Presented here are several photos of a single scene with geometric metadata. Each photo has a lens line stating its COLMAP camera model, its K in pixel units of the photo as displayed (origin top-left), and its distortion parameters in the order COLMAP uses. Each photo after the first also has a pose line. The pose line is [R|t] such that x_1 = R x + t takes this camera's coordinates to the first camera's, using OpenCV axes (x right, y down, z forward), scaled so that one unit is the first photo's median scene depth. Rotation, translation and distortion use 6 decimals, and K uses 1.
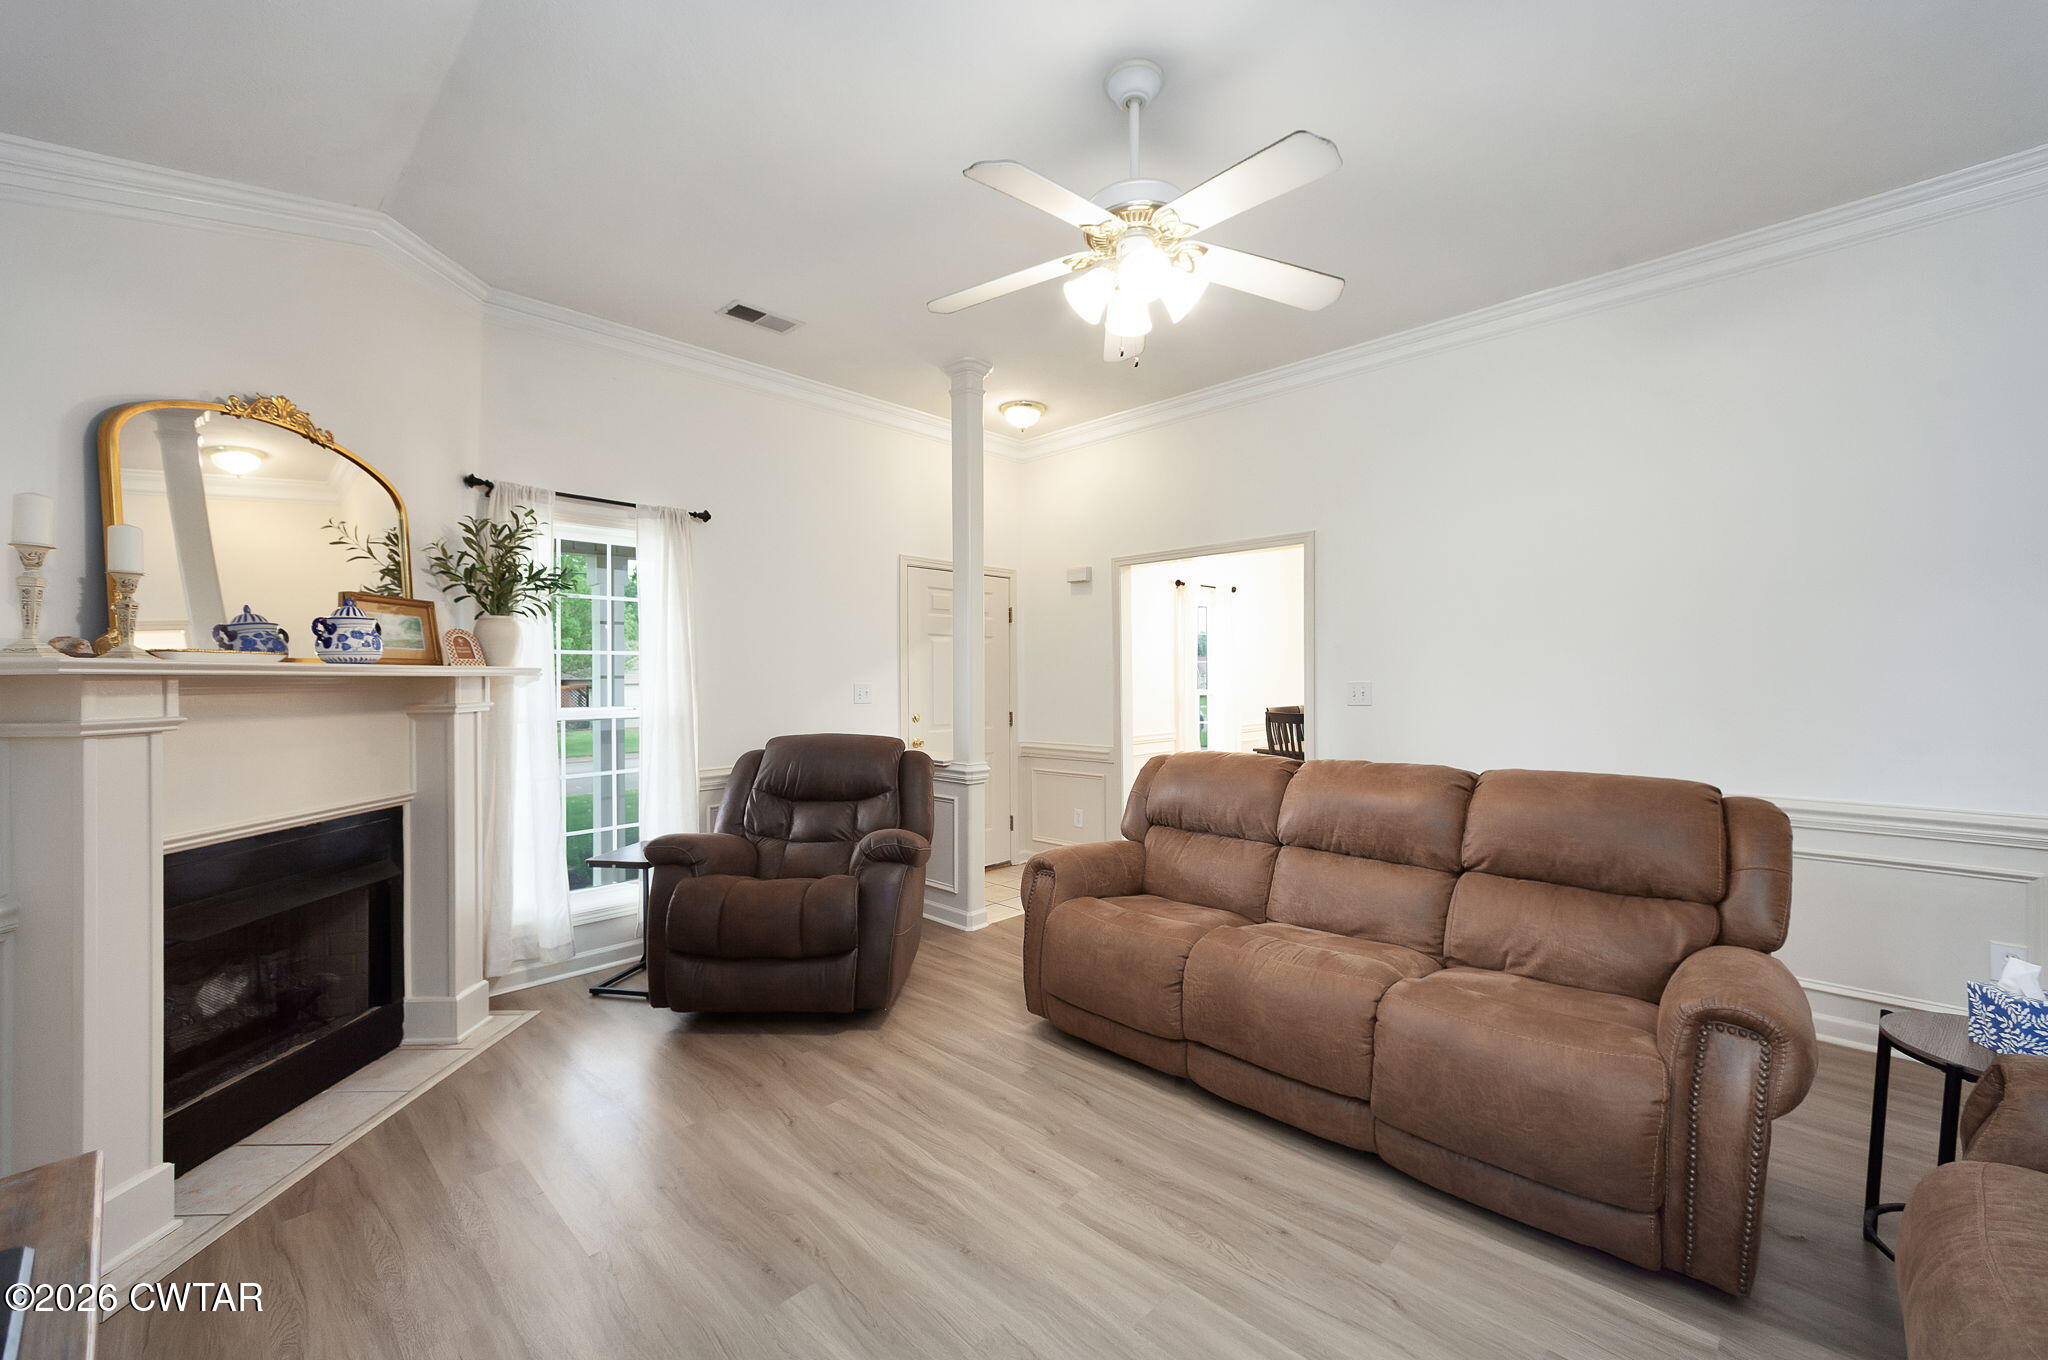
lens RADIAL K [[815.2, 0, 1026.8], [0, 815.2, 682.6], [0, 0, 1]] dist [0.016926, -0.000625]
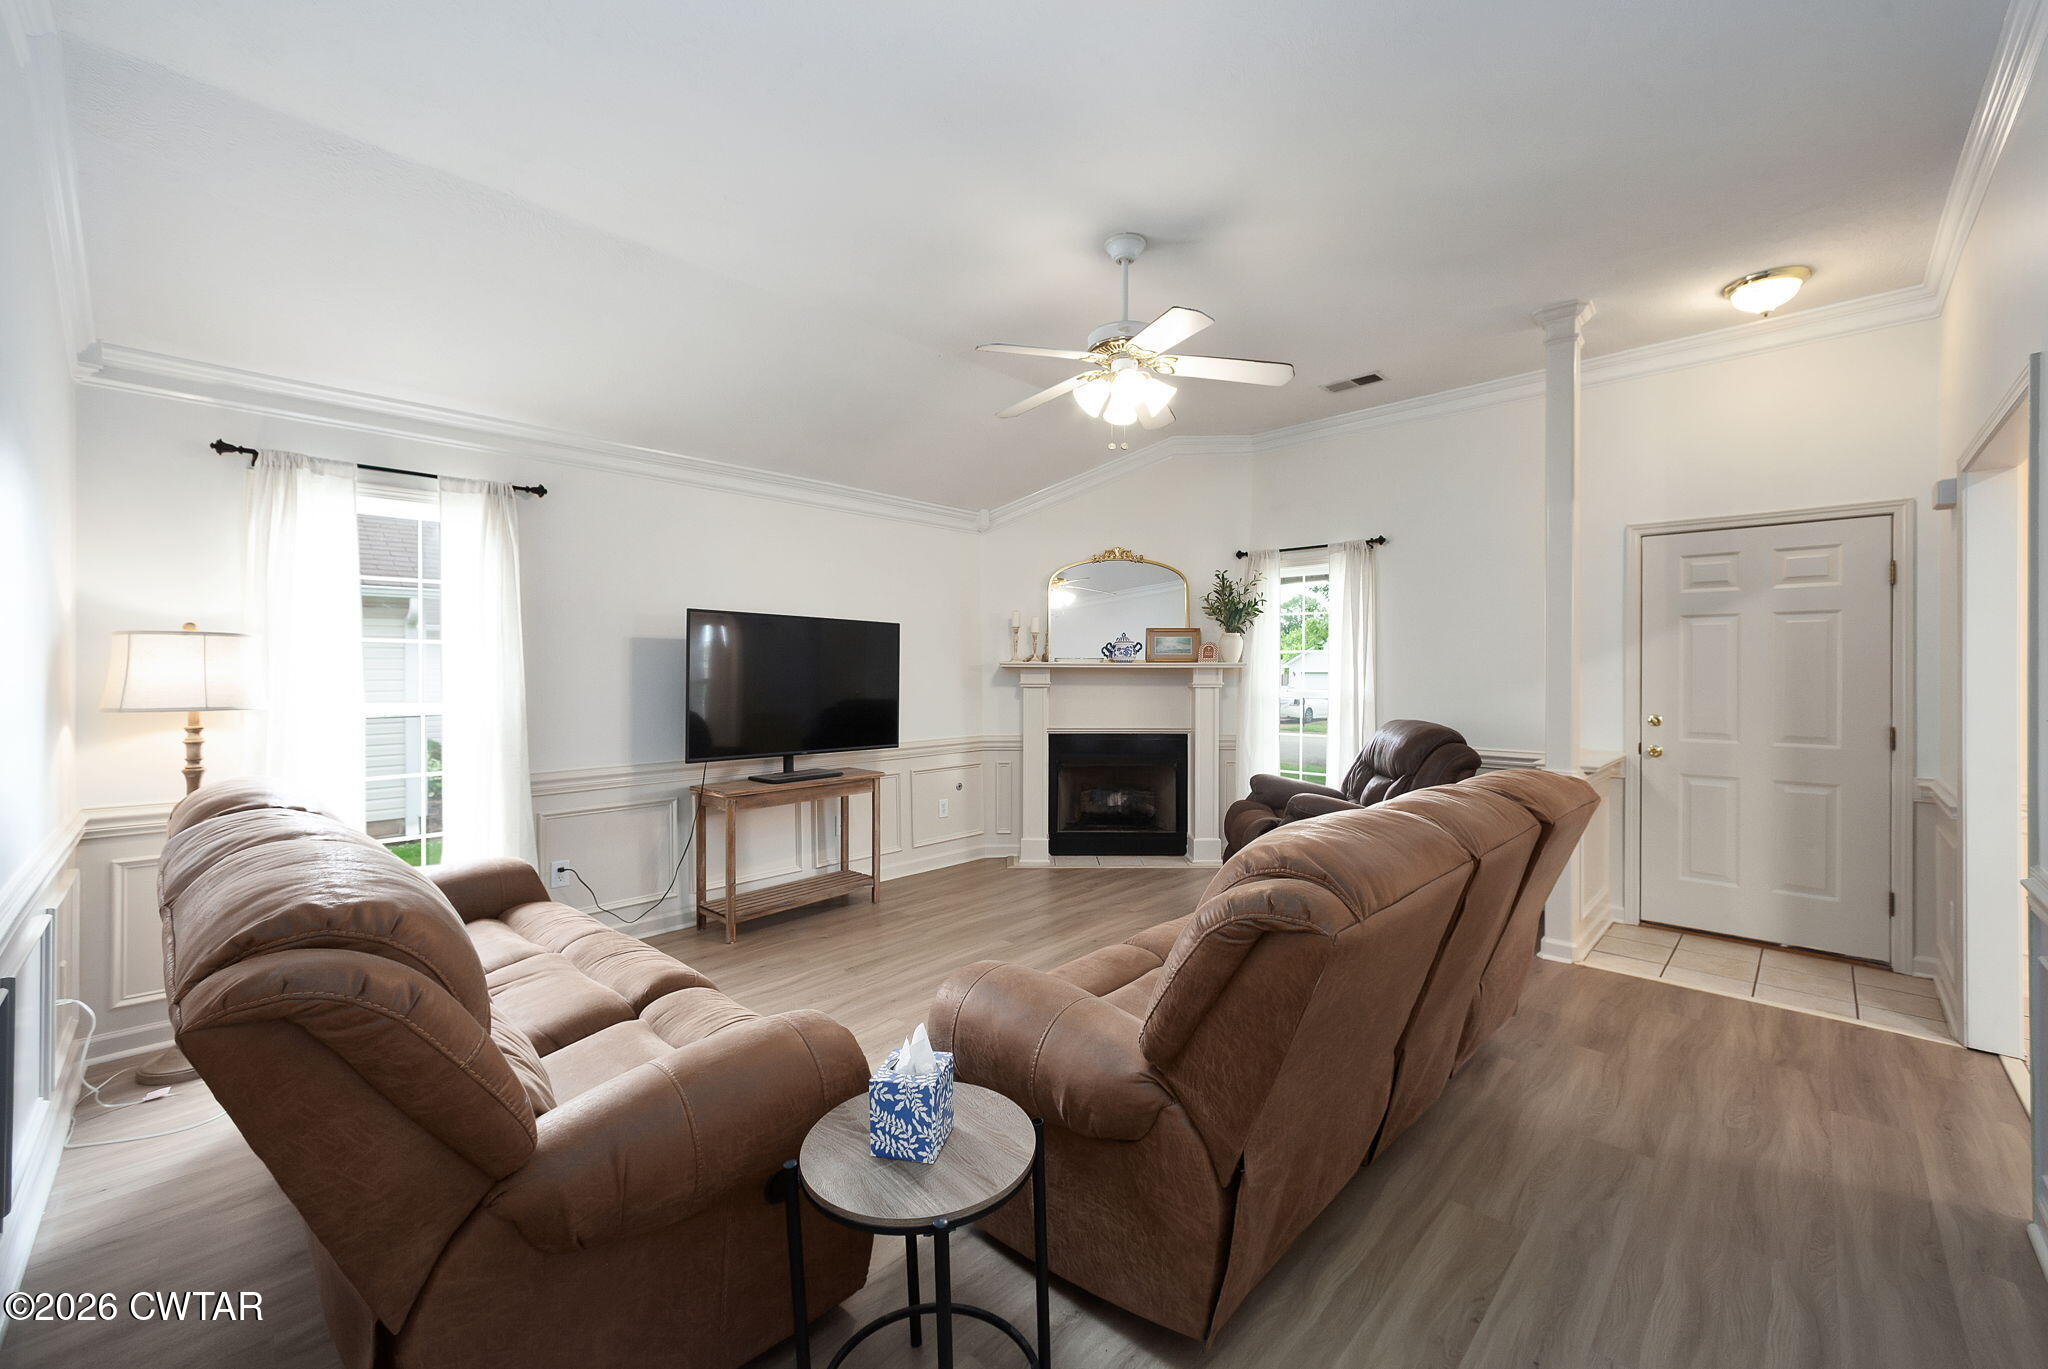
lens RADIAL K [[815.2, 0, 1026.7], [0, 815.2, 670.8], [0, 0, 1]] dist [0.016926, -0.000625]
pose [[-0.010620, 0.014873, -0.999833, 0.895172], [-0.002923, 0.999885, 0.014904, -0.021261], [0.999939, 0.003081, -0.010575, 0.487956]]
